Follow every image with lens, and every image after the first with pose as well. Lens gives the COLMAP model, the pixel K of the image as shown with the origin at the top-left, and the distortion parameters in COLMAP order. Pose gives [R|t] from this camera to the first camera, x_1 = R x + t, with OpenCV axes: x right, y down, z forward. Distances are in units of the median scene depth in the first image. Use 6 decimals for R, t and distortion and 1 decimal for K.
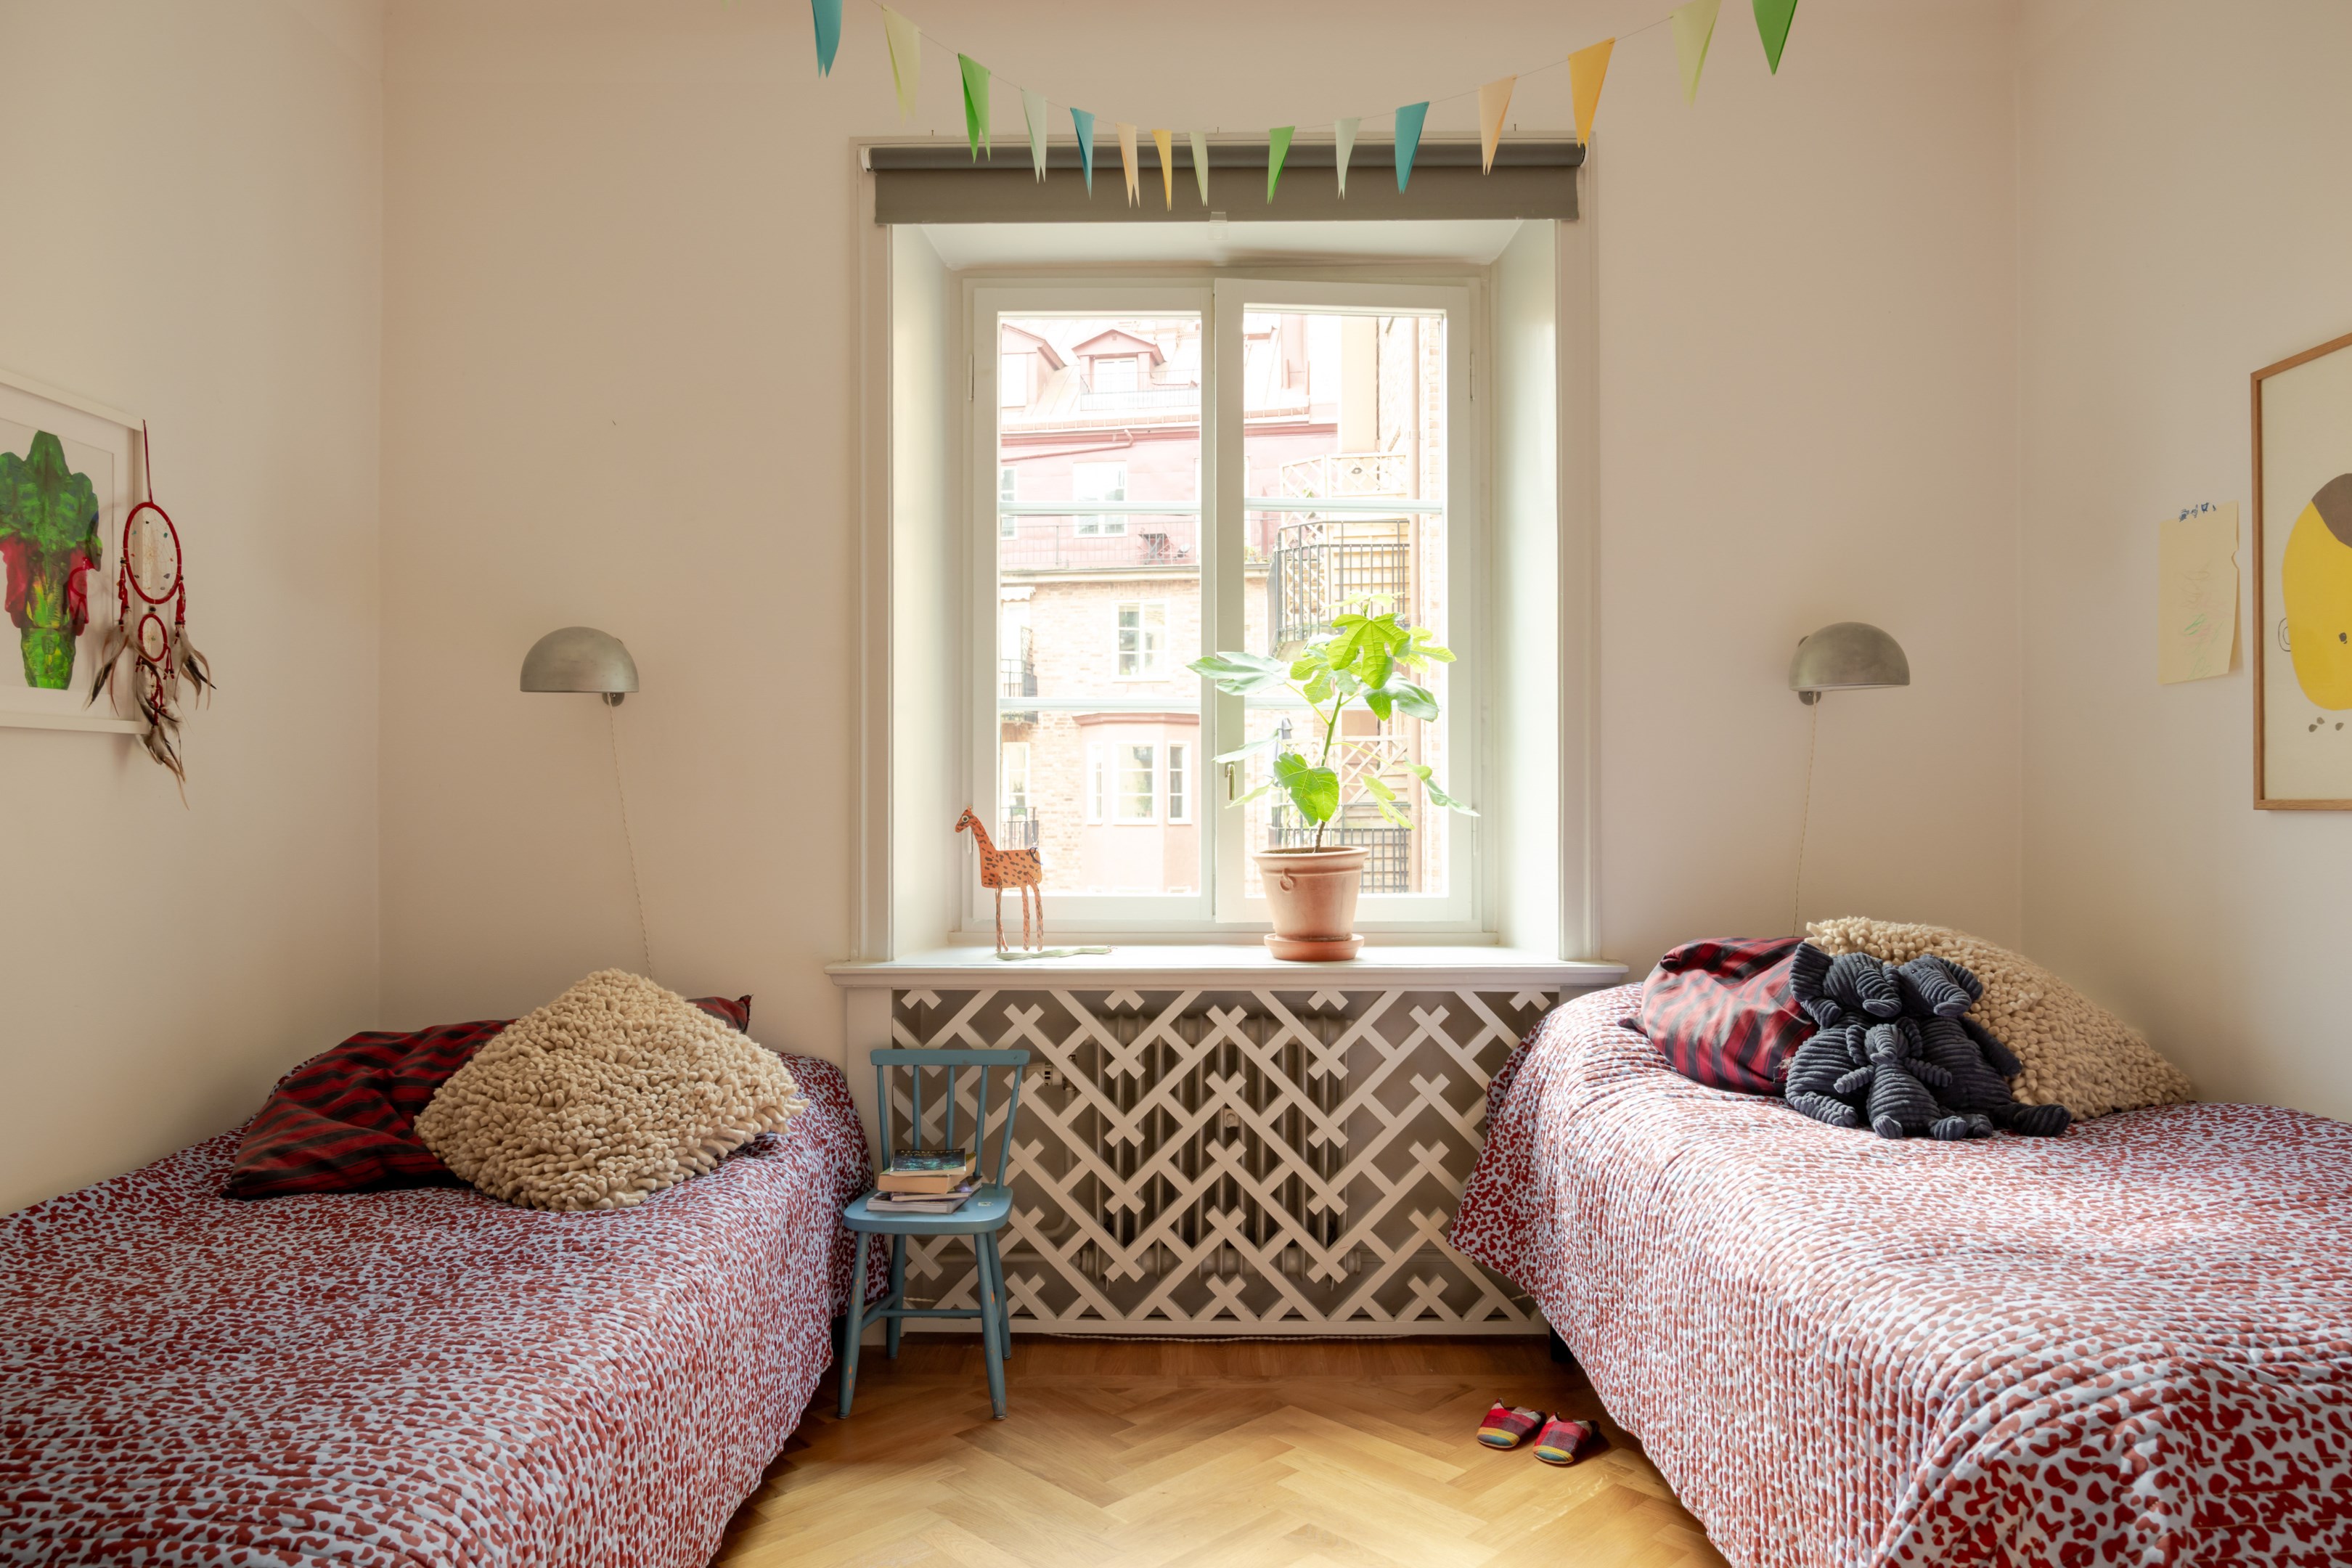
lens RADIAL K [[1581.4, 0, 1188.5], [0, 1581.4, 807.2], [0, 0, 1]] dist [-0.006519, 0.000467]
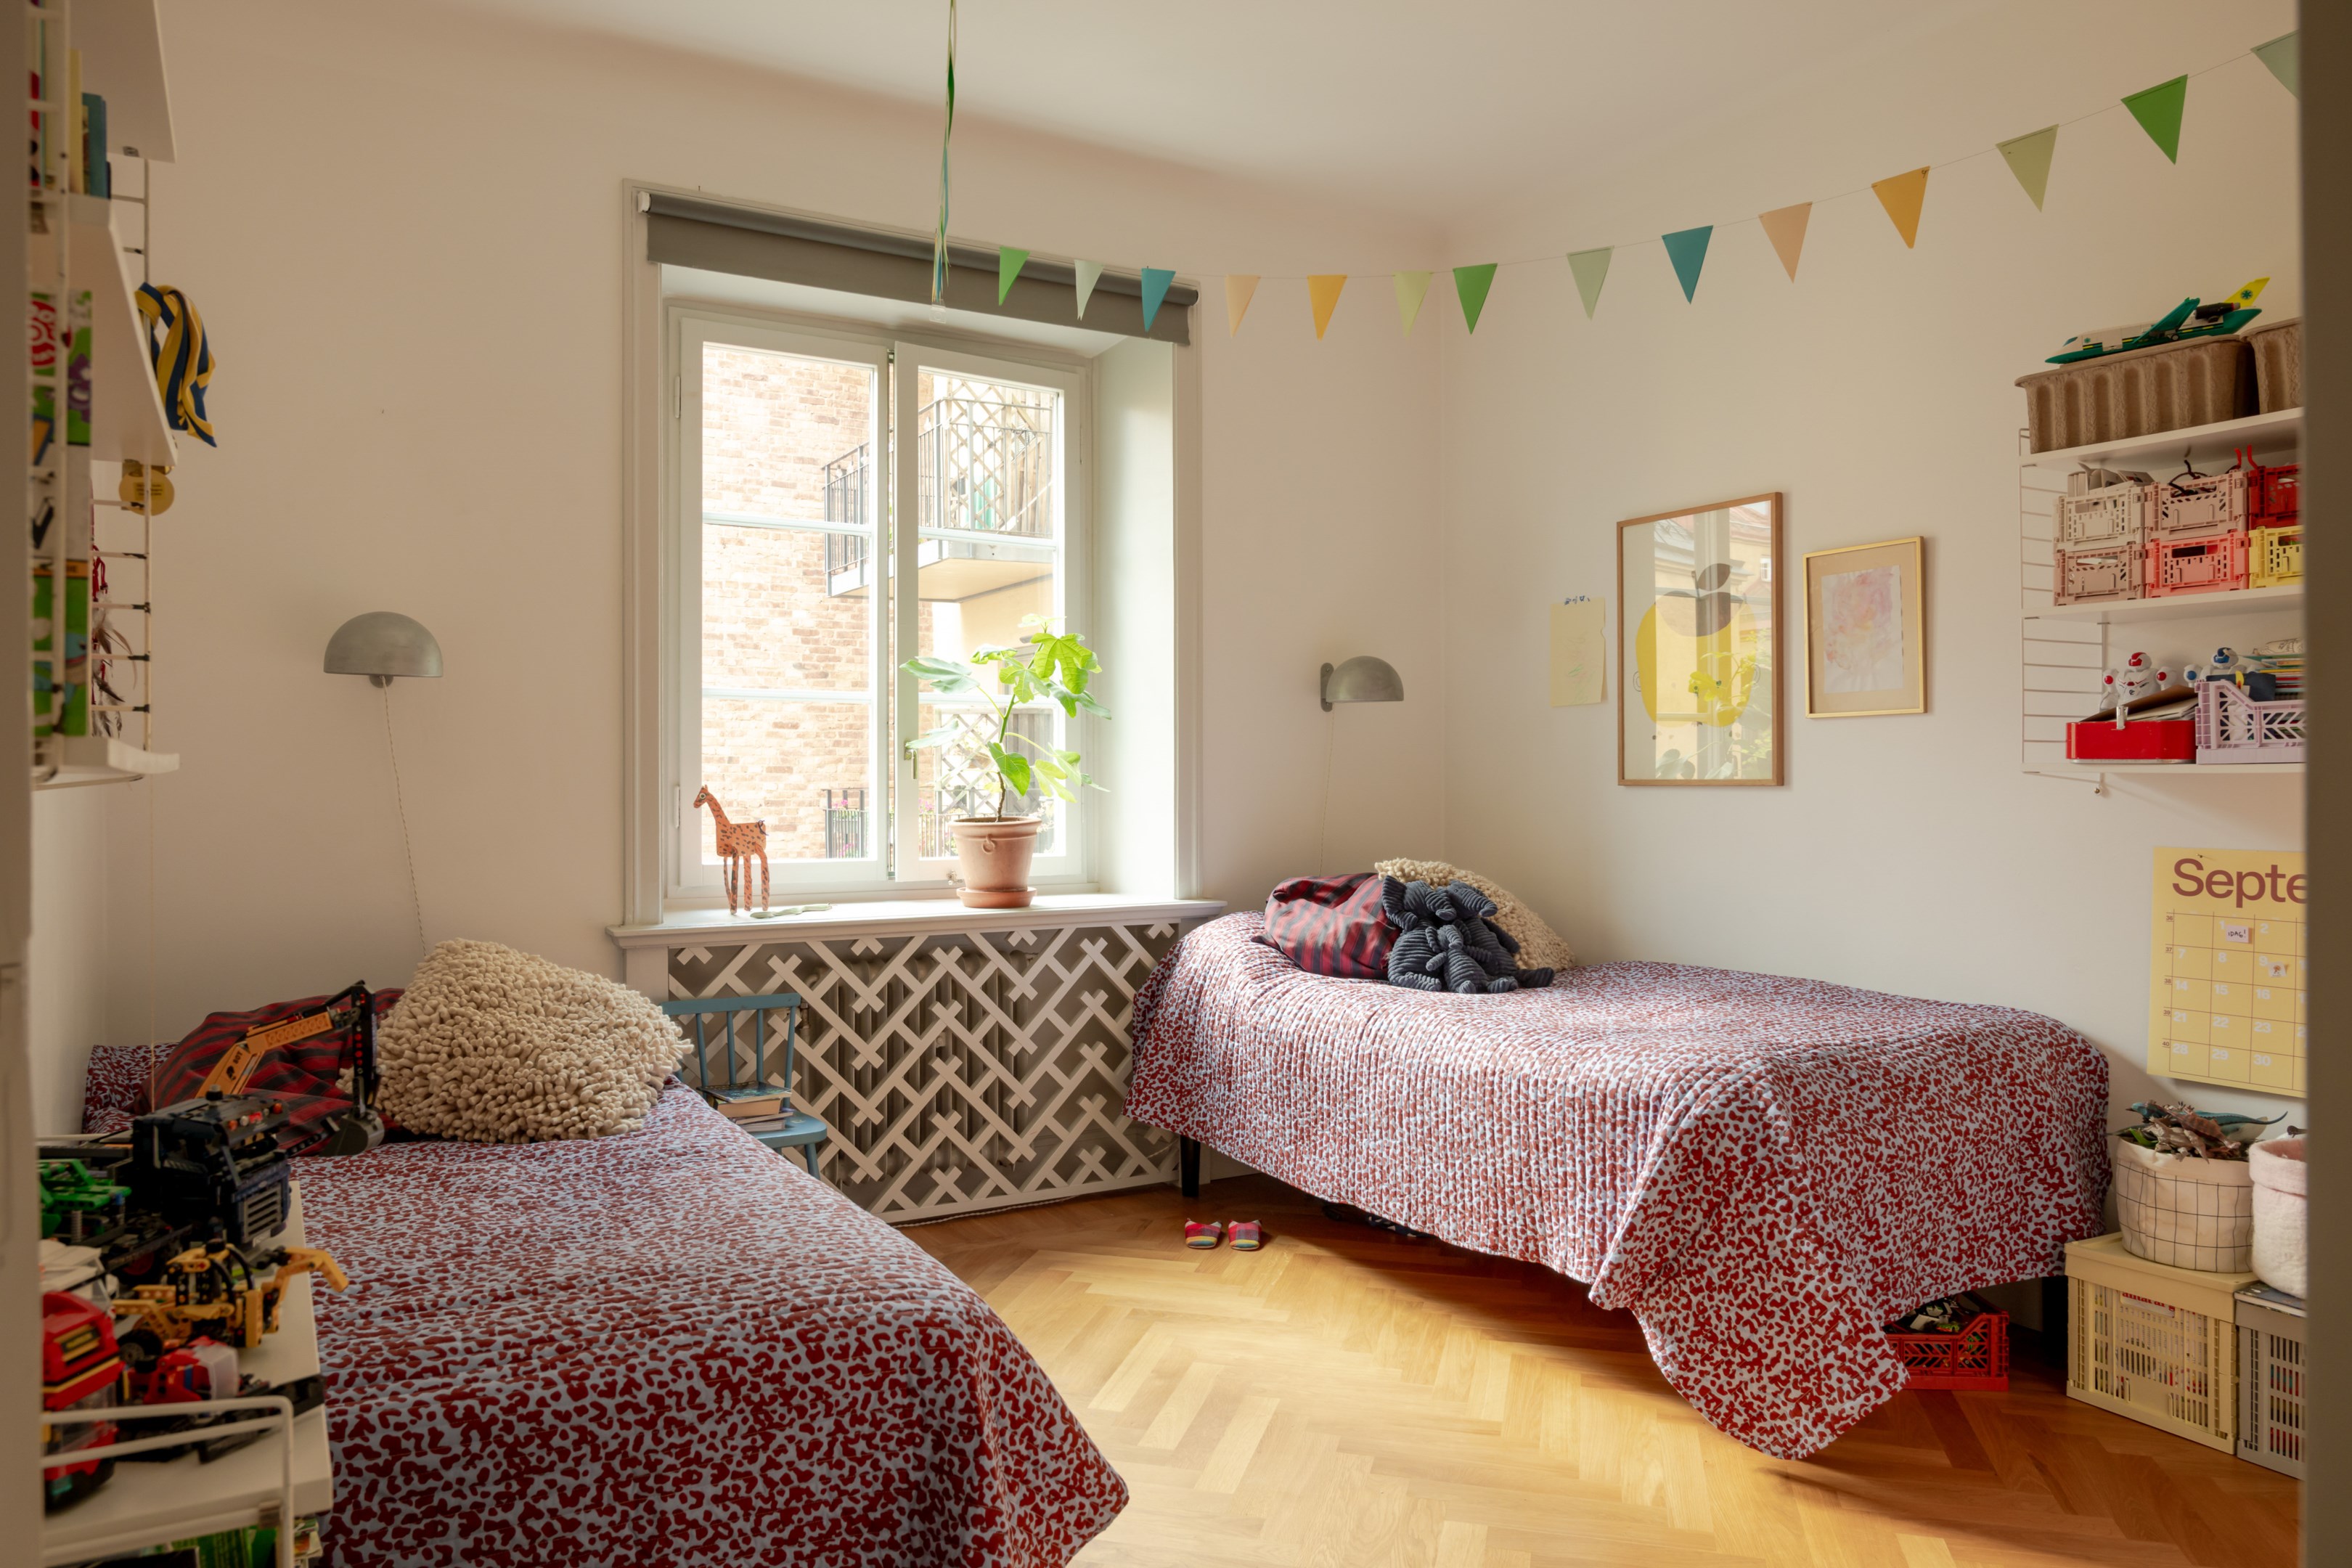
lens RADIAL K [[1553.6, 0, 1237.8], [0, 1553.6, 787.9], [0, 0, 1]] dist [-0.001737, -0.002645]
pose [[0.853343, -0.002961, 0.521342, -0.445539], [0.001362, 0.999993, 0.003450, -0.001873], [-0.521349, -0.002234, 0.853341, -0.159730]]
